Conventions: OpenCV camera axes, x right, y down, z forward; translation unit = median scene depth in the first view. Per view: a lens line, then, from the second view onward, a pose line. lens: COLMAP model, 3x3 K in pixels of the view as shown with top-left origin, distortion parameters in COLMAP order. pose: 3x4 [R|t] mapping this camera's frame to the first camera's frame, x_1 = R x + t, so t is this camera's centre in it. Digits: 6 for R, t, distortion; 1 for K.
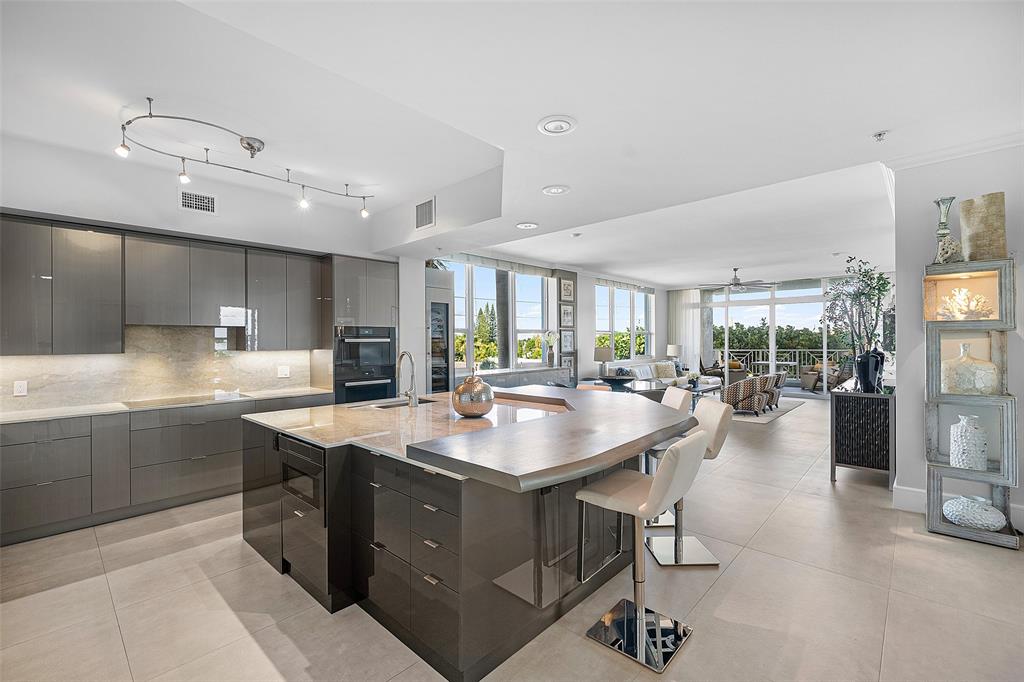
lens RADIAL K [[441.1, 0, 512.6], [0, 441.1, 341.6], [0, 0, 1]] dist [0.007841, 0.000616]
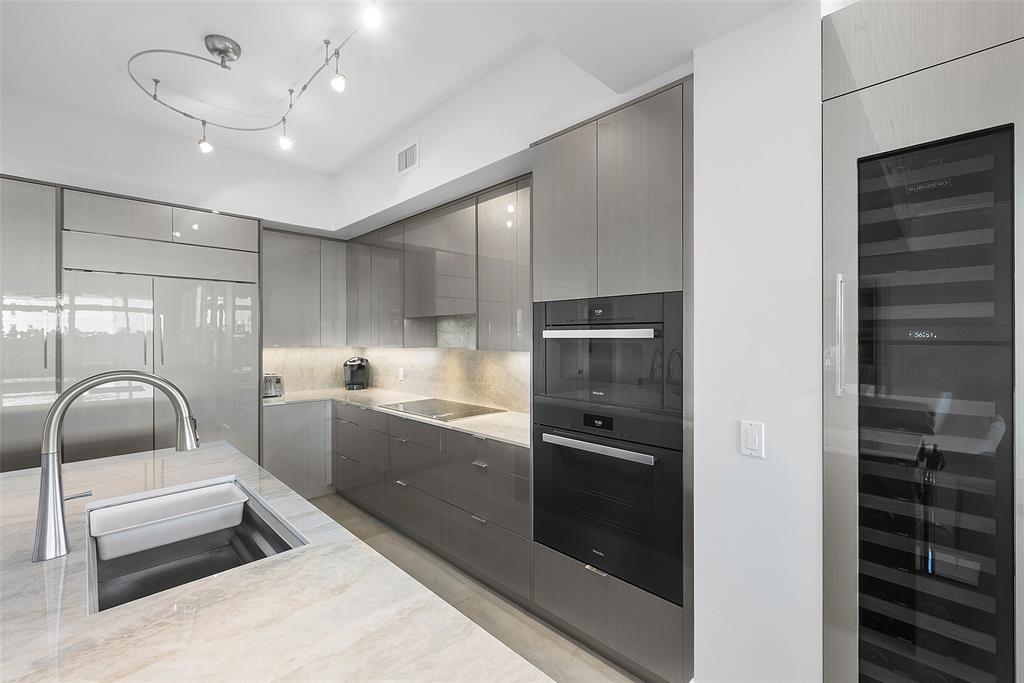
lens RADIAL K [[441.1, 0, 510.6], [0, 441.1, 337.4], [0, 0, 1]] dist [0.007841, 0.000616]
pose [[-0.051256, 0.008523, -0.998649, 0.057308], [0.000813, 0.999964, 0.008493, -0.003561], [0.998685, -0.000376, -0.051261, 1.093246]]
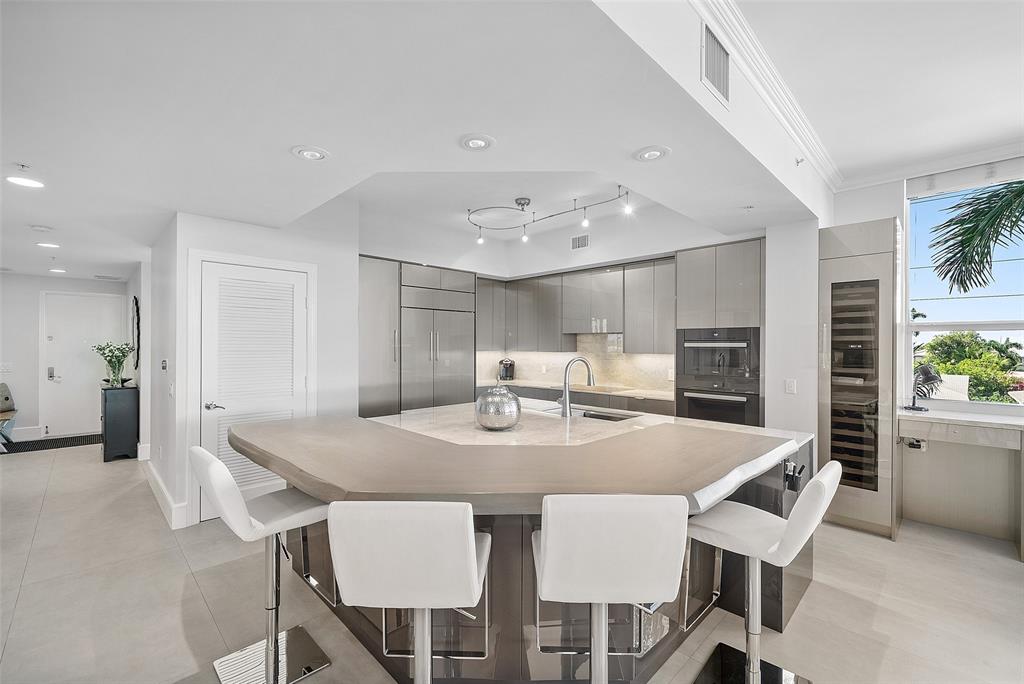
lens RADIAL K [[441.1, 0, 511.7], [0, 441.1, 345.5], [0, 0, 1]] dist [0.007841, 0.000616]
pose [[-0.040568, 0.008619, -0.999140, 0.584769], [-0.004496, 0.999951, 0.008809, -0.008260], [0.999167, 0.004850, -0.040527, 0.757421]]
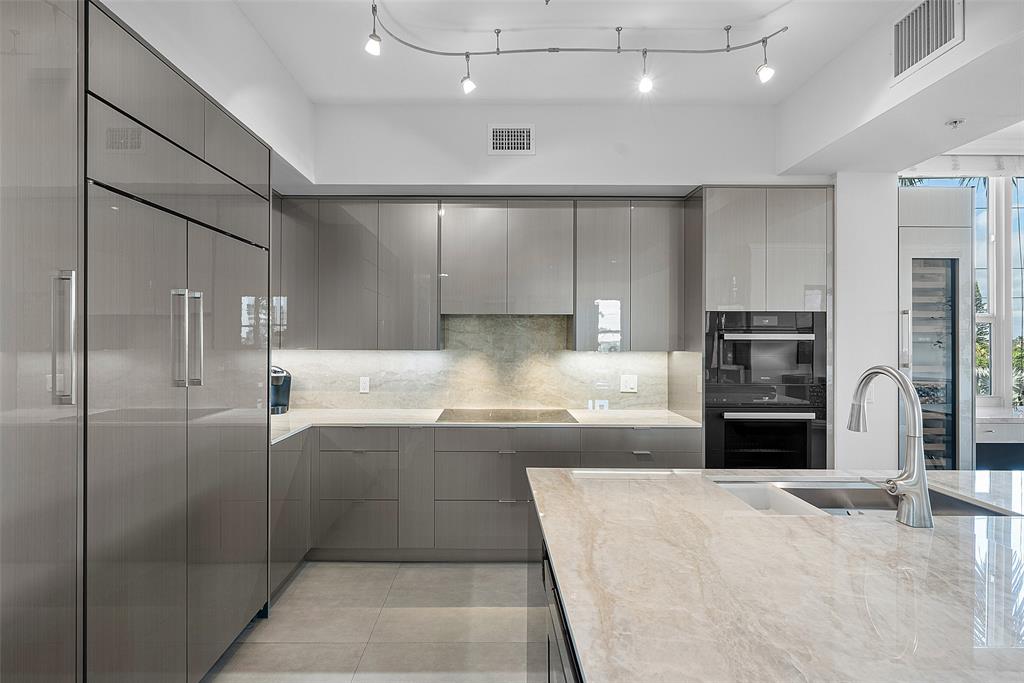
lens RADIAL K [[489.2, 0, 494.7], [0, 489.2, 335.7], [0, 0, 1]] dist [-0.000792, 0.000220]
pose [[0.684339, 0.005366, -0.729144, -0.139502], [-0.011060, 0.999934, -0.003021, 0.001751], [0.729080, 0.010131, 0.684353, 0.401172]]
